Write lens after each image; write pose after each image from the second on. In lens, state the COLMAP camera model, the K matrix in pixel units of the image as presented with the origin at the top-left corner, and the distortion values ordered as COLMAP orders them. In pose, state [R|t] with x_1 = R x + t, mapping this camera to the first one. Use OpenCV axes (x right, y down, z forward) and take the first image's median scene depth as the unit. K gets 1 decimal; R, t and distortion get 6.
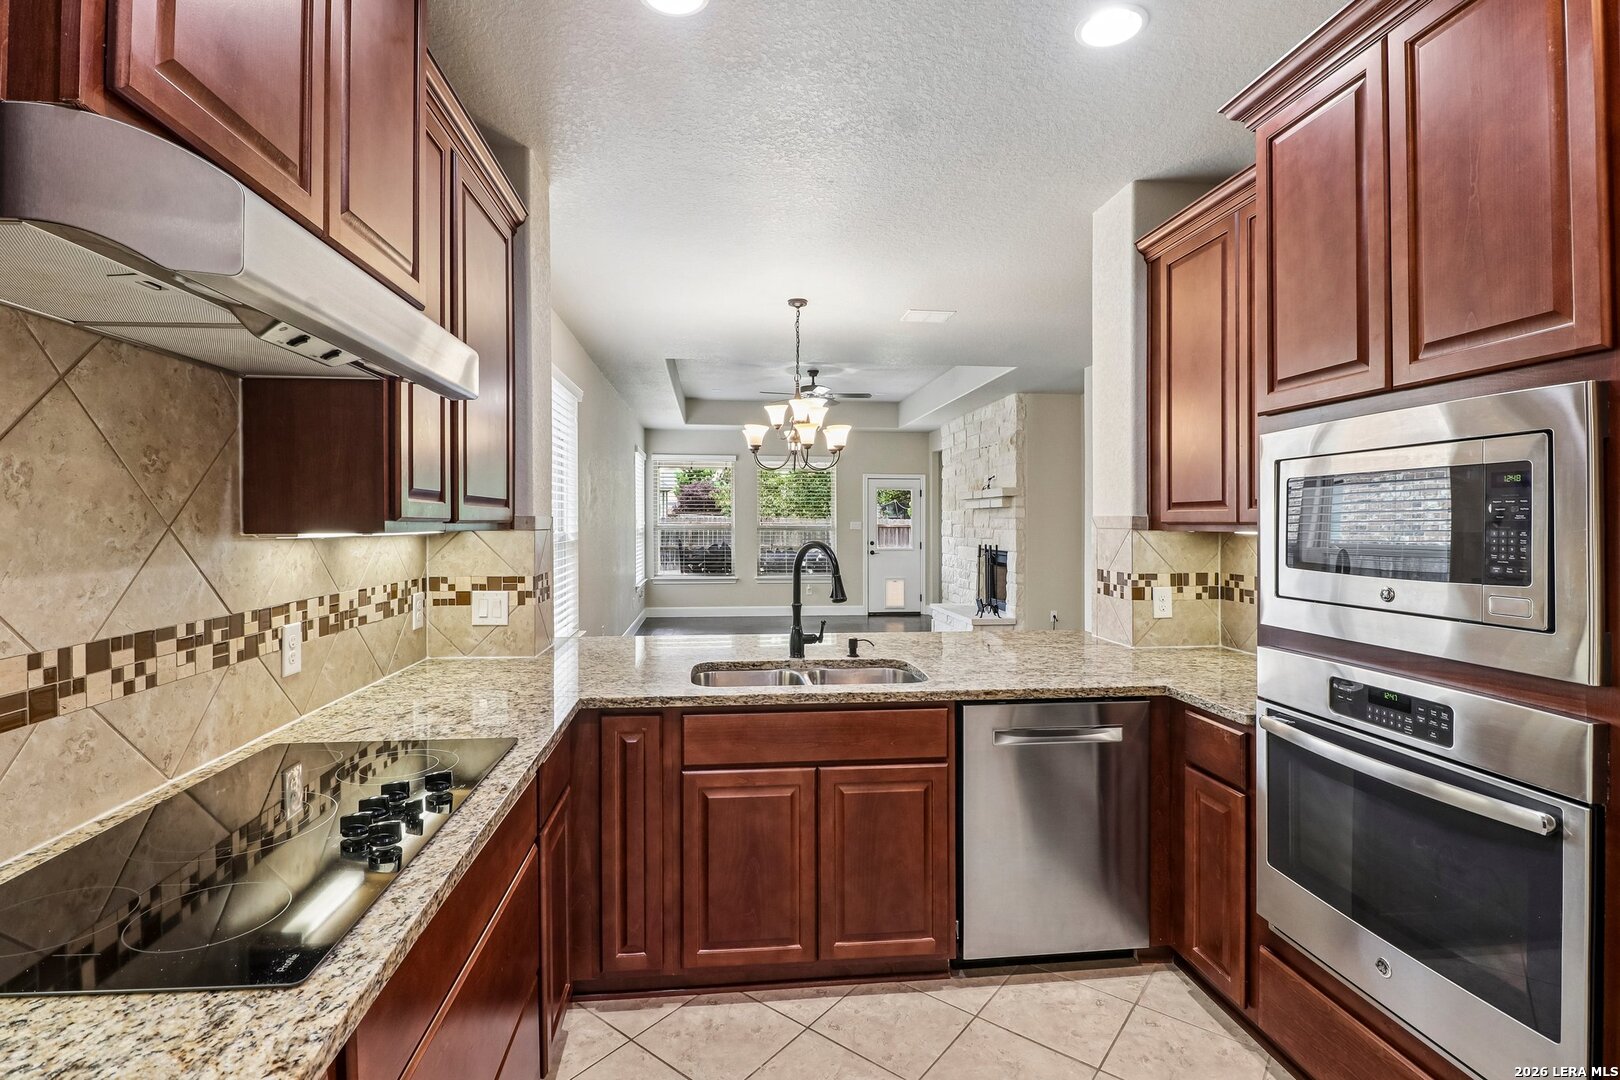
lens RADIAL K [[747.1, 0, 774.2], [0, 747.1, 518.2], [0, 0, 1]] dist [-0.001766, -0.005618]
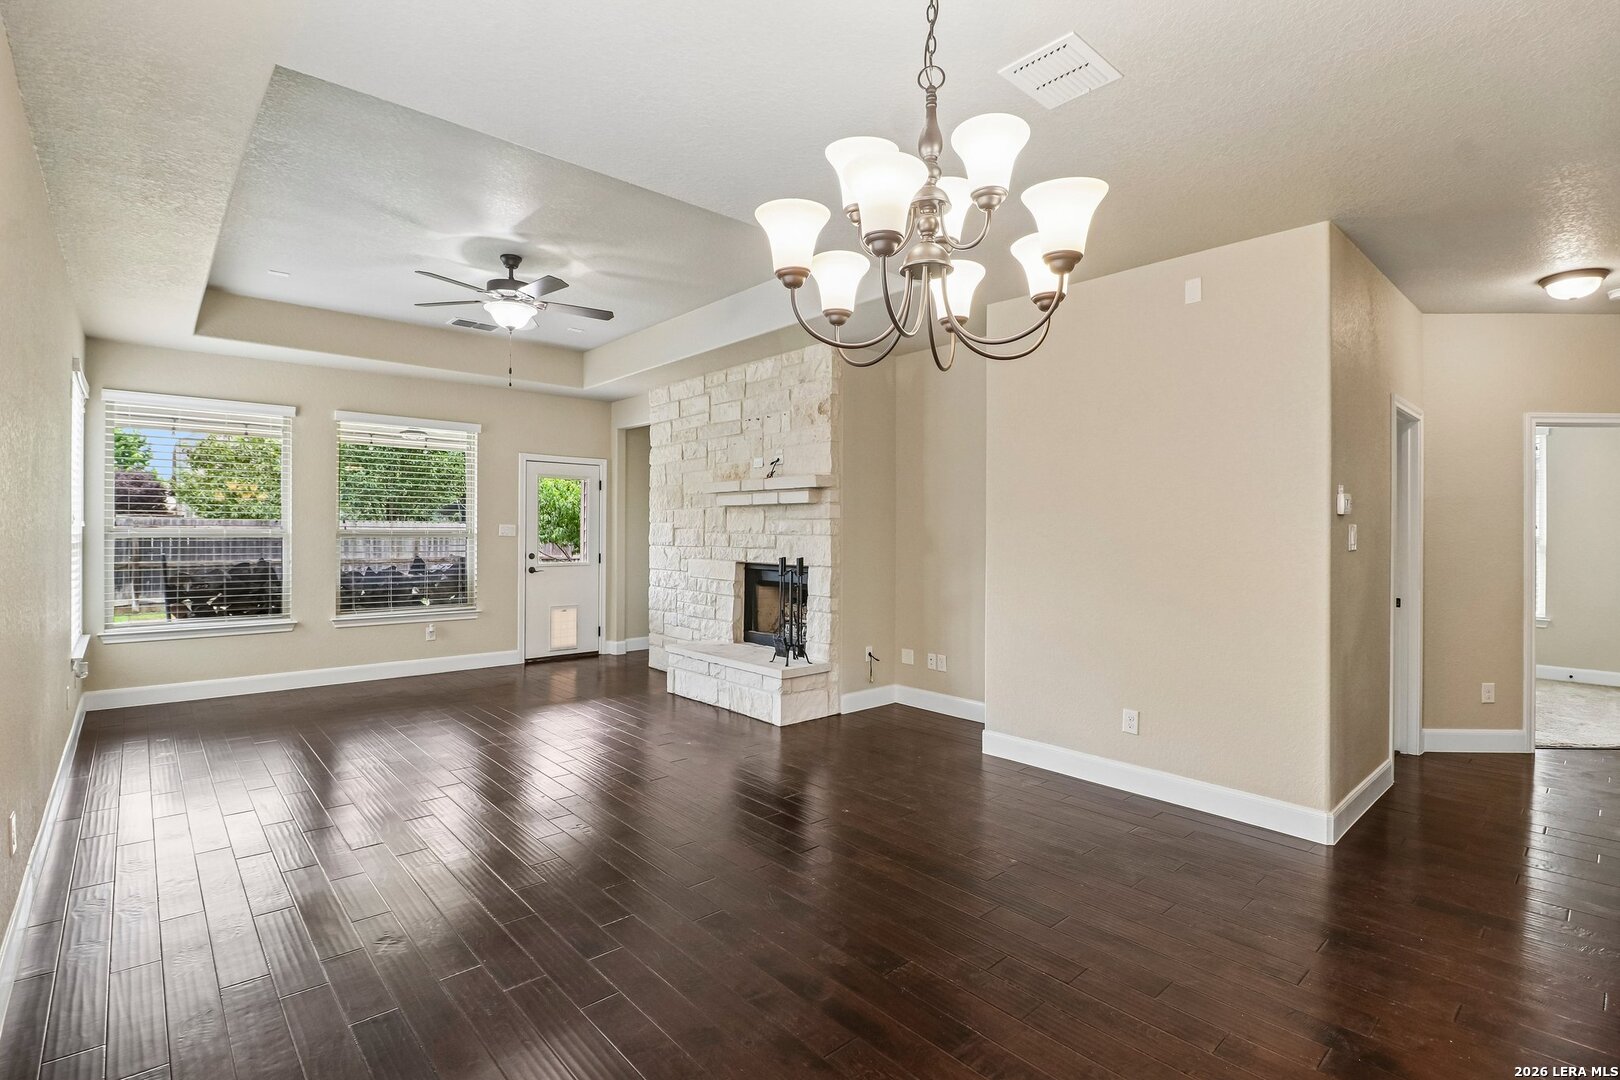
lens RADIAL K [[747.1, 0, 774.5], [0, 747.1, 523.6], [0, 0, 1]] dist [-0.001766, -0.005618]
pose [[0.806810, 0.007746, 0.590760, -0.430824], [-0.006087, 0.999970, -0.004799, 0.025768], [-0.590779, 0.000276, 0.806833, 1.516538]]
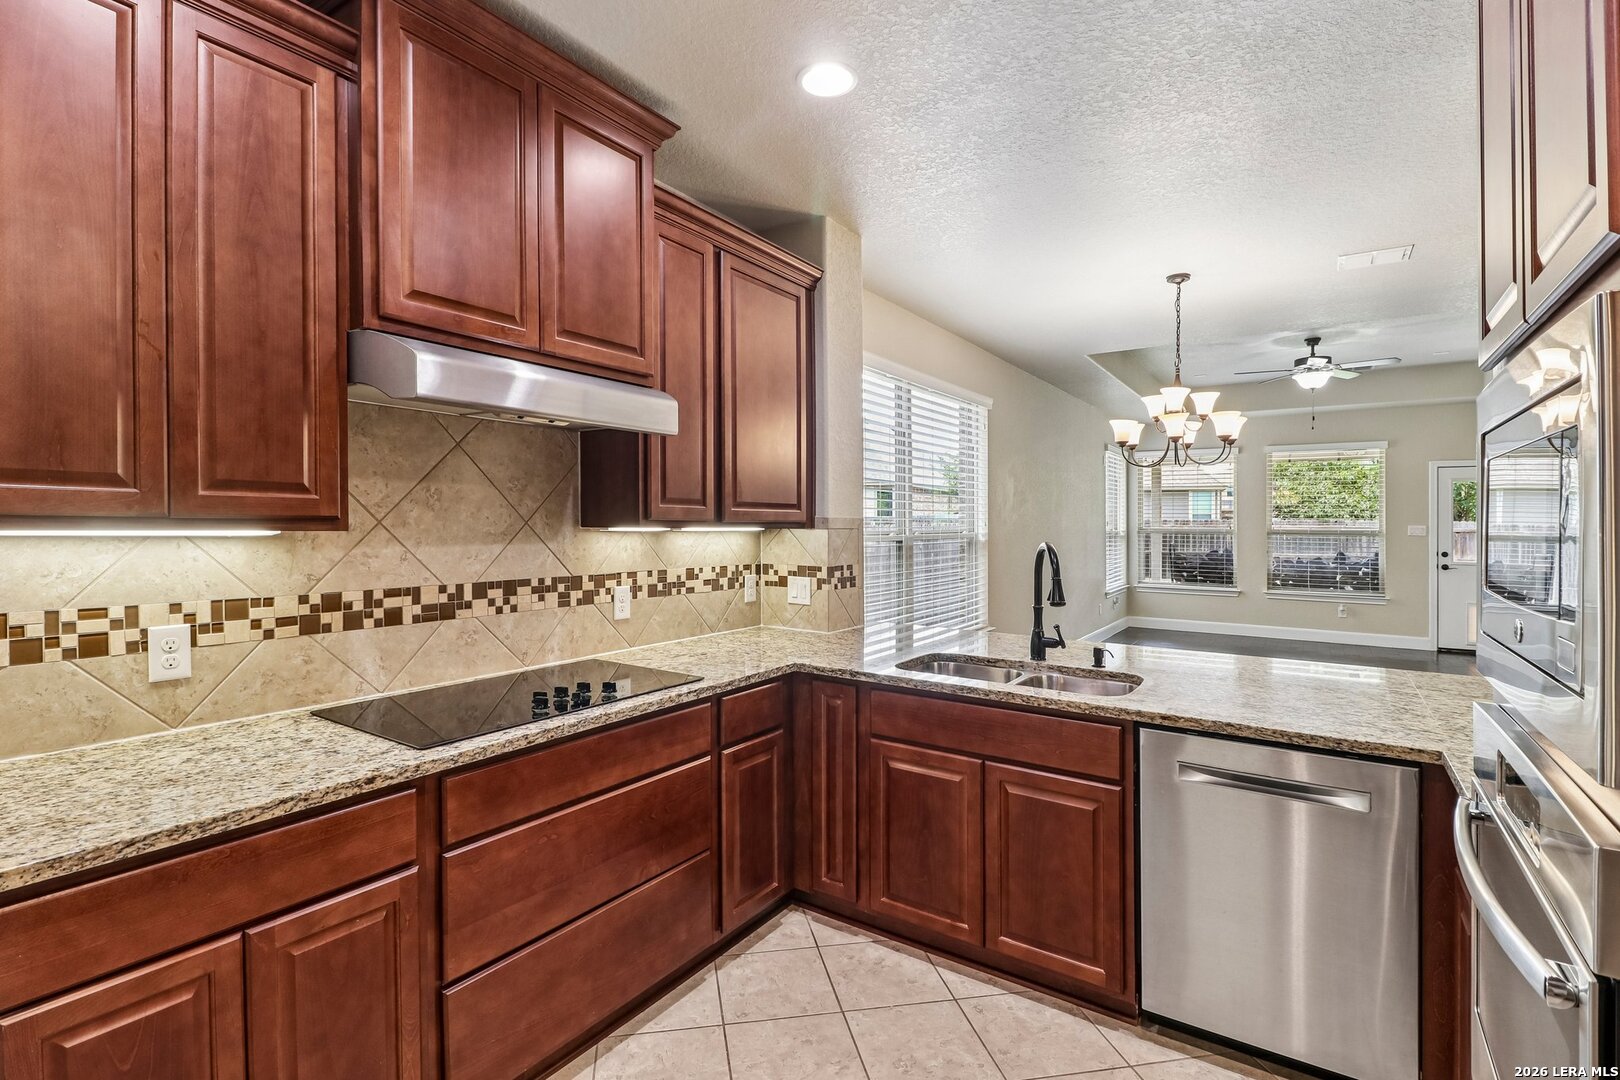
lens RADIAL K [[747.1, 0, 786.6], [0, 747.1, 529.4], [0, 0, 1]] dist [-0.001766, -0.005618]
pose [[0.761619, 0.011976, -0.647914, 0.518214], [-0.004038, 0.999898, 0.013736, 0.001483], [0.648012, -0.007845, 0.761590, 0.040850]]
